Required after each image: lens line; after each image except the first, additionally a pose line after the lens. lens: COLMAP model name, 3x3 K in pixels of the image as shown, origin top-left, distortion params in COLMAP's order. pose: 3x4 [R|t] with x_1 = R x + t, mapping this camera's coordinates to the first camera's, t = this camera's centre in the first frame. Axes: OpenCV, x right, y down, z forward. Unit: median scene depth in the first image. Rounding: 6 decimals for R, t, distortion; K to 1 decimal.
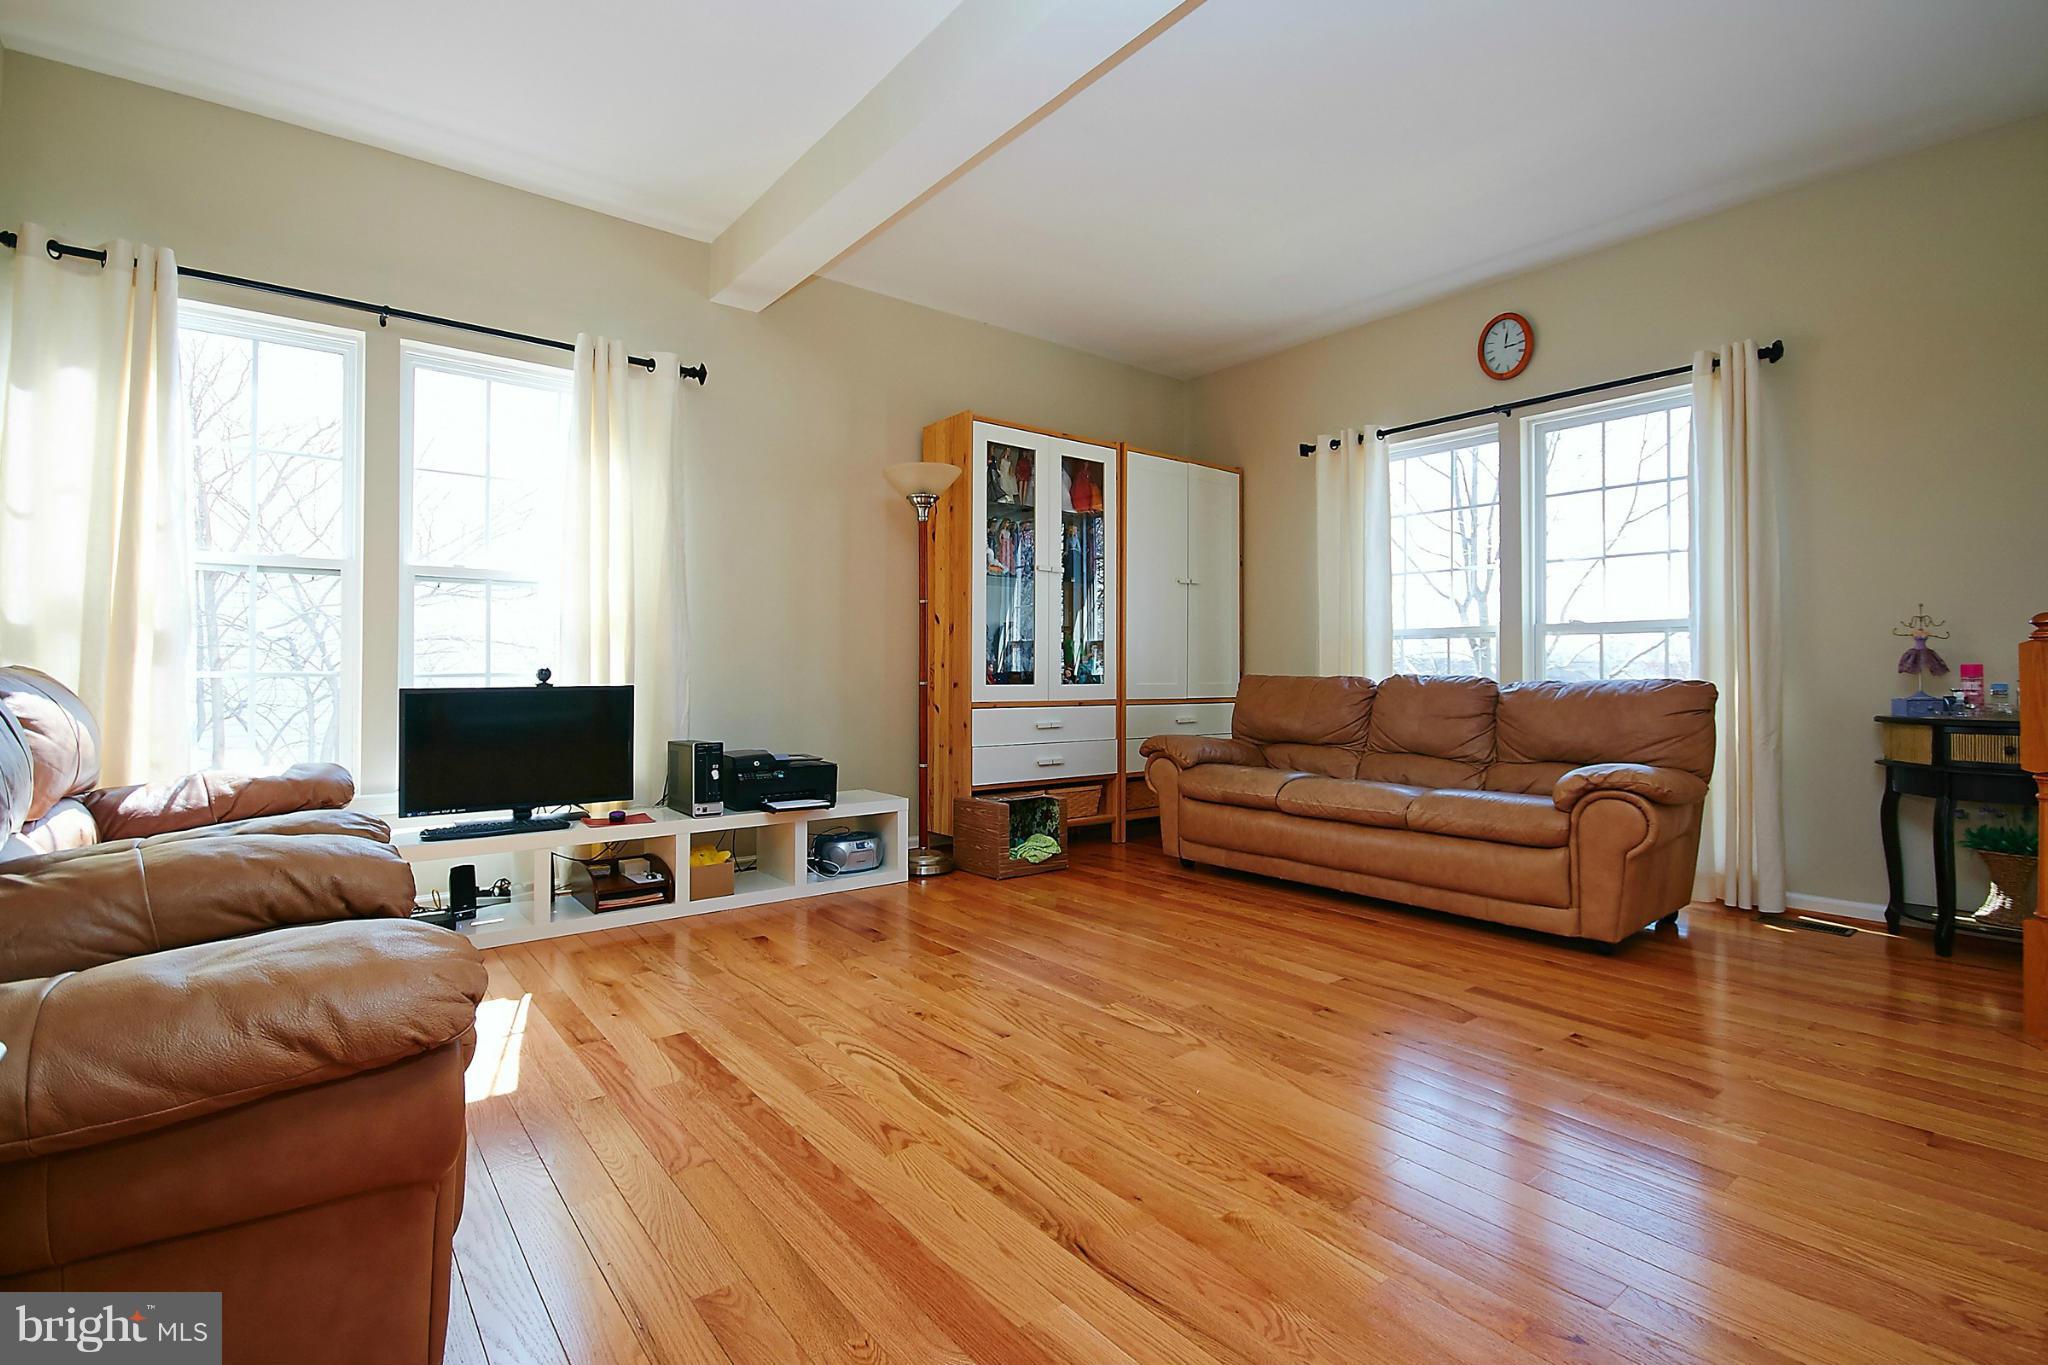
lens RADIAL K [[948.0, 0, 1037.7], [0, 948.0, 671.5], [0, 0, 1]] dist [0.000908, 0.000246]
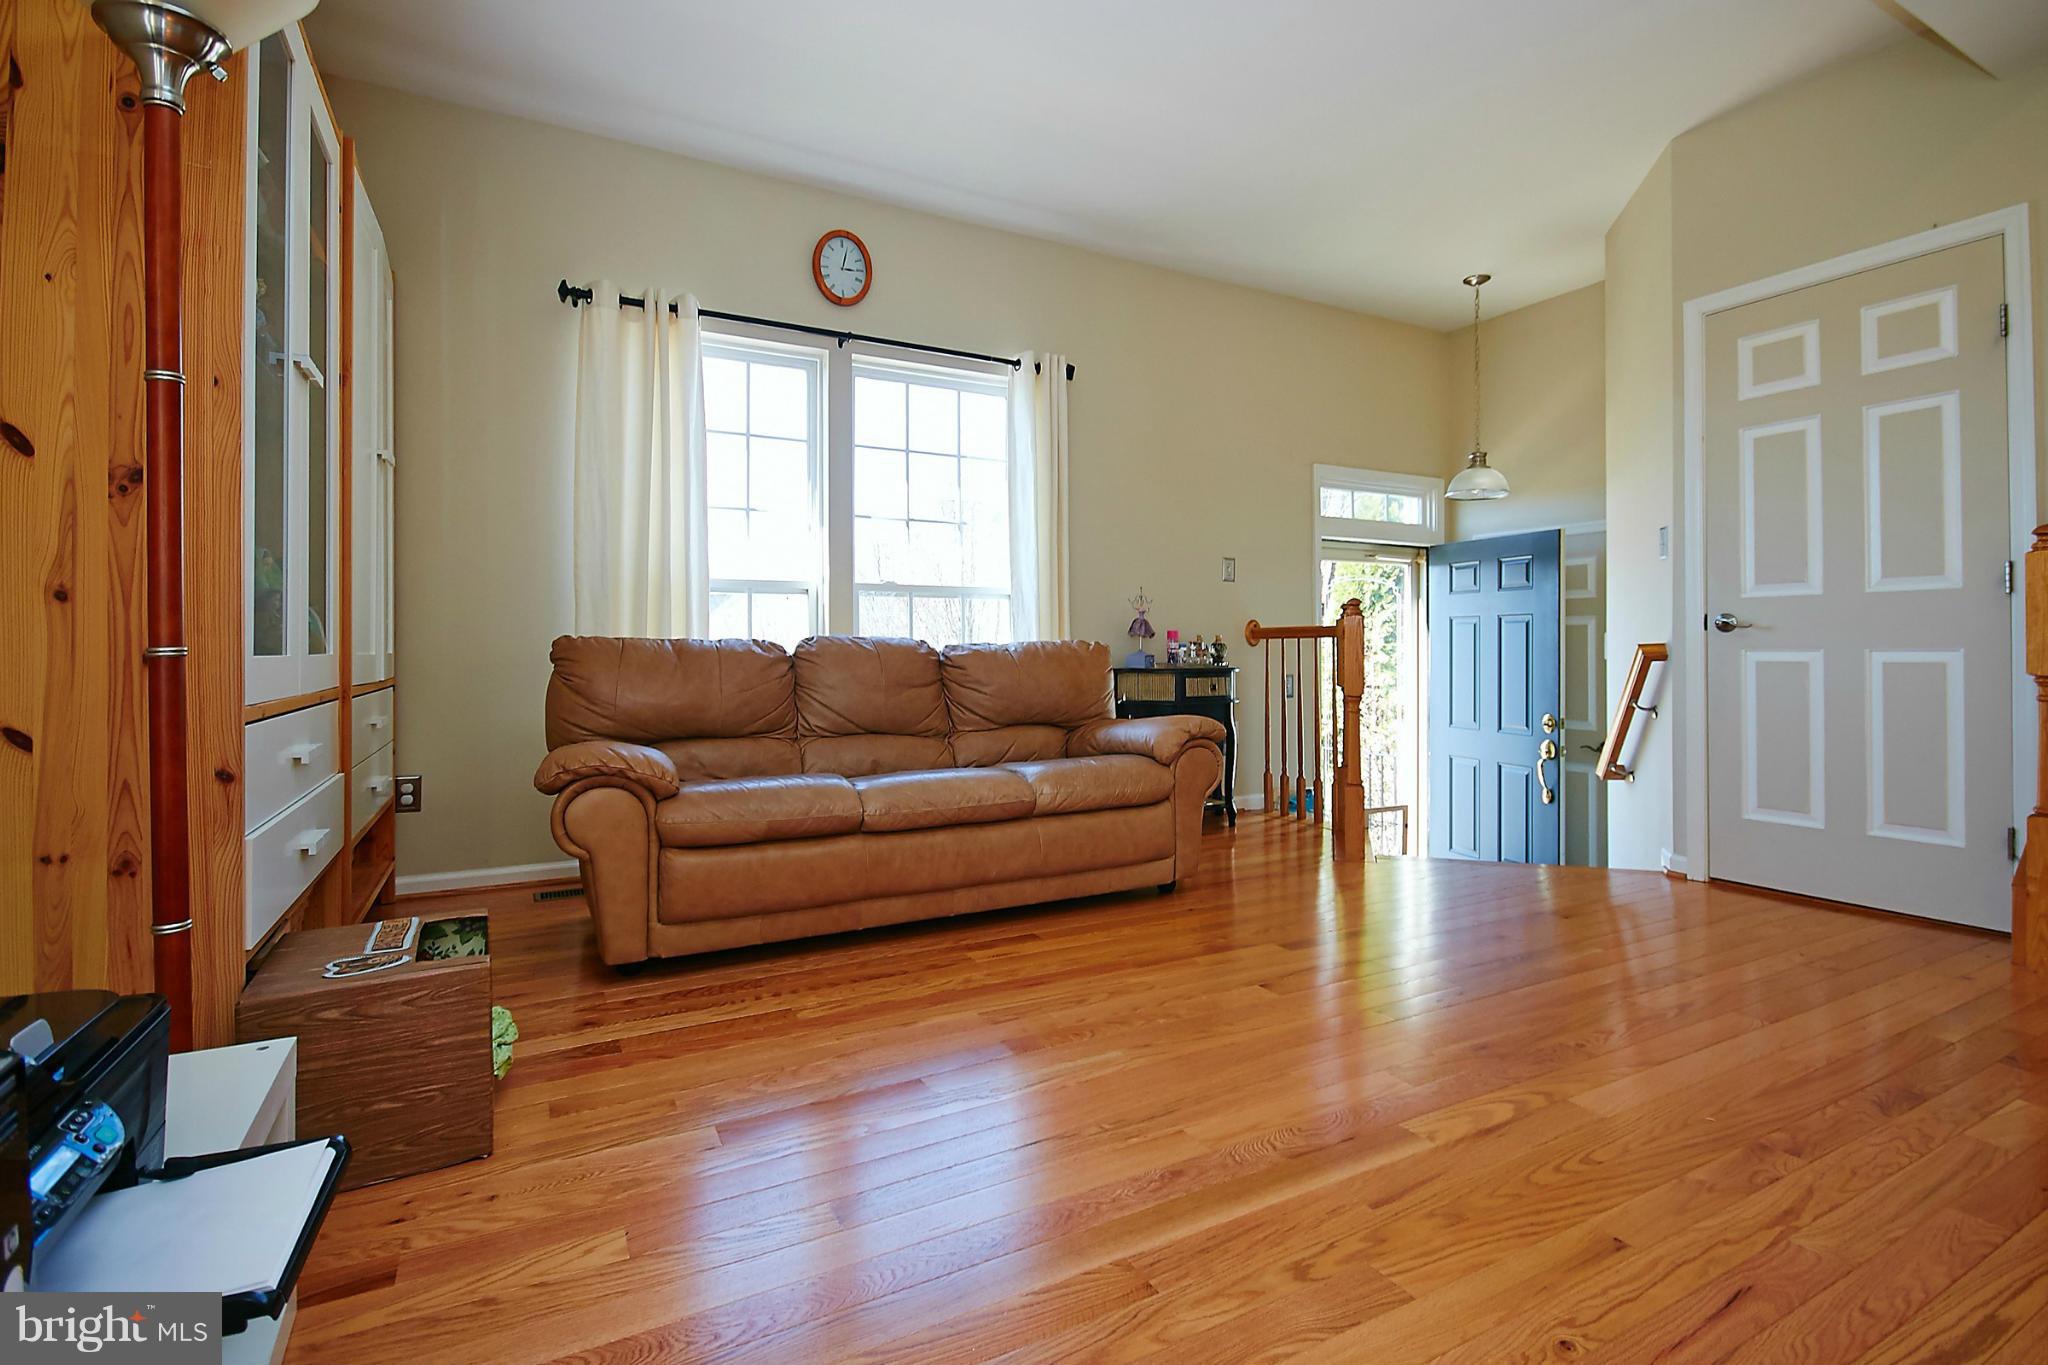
lens RADIAL K [[958.2, 0, 1033.2], [0, 958.2, 647.1], [0, 0, 1]] dist [-0.003768, -0.000714]
pose [[0.177415, -0.001198, 0.984135, -0.427510], [0.000051, 0.999999, 0.001208, 0.013094], [-0.984136, -0.000164, 0.177414, 0.795188]]
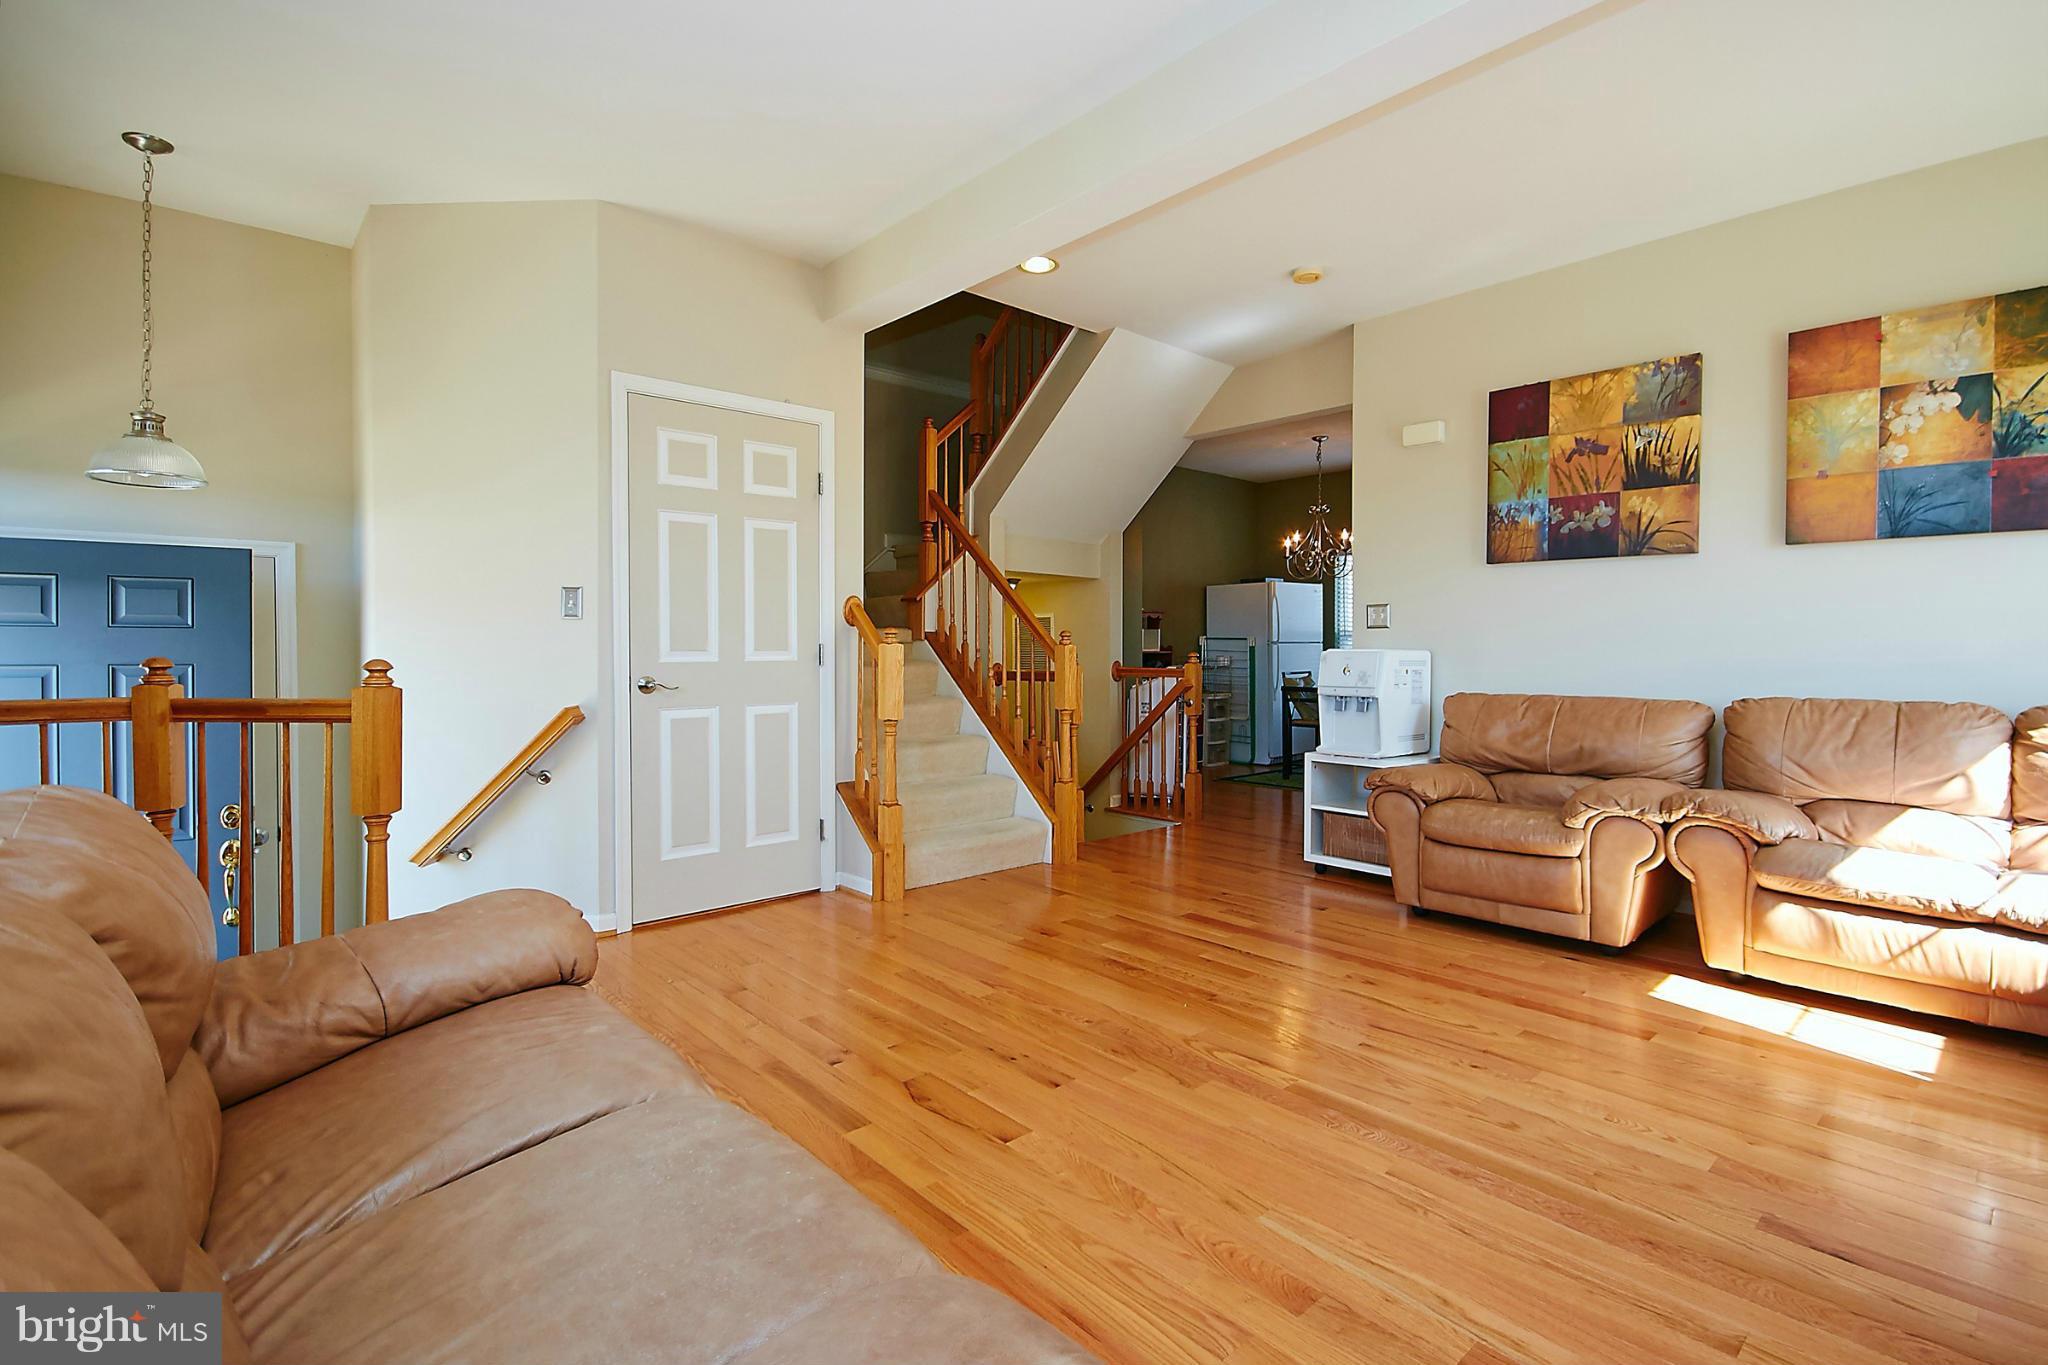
lens RADIAL K [[958.2, 0, 1033.2], [0, 958.2, 647.1], [0, 0, 1]] dist [-0.003768, -0.000714]
pose [[-0.998458, -0.001016, -0.055511, 0.261364], [-0.001010, 0.999999, -0.000141, -0.049568], [0.055511, -0.000085, -0.998458, 1.329659]]
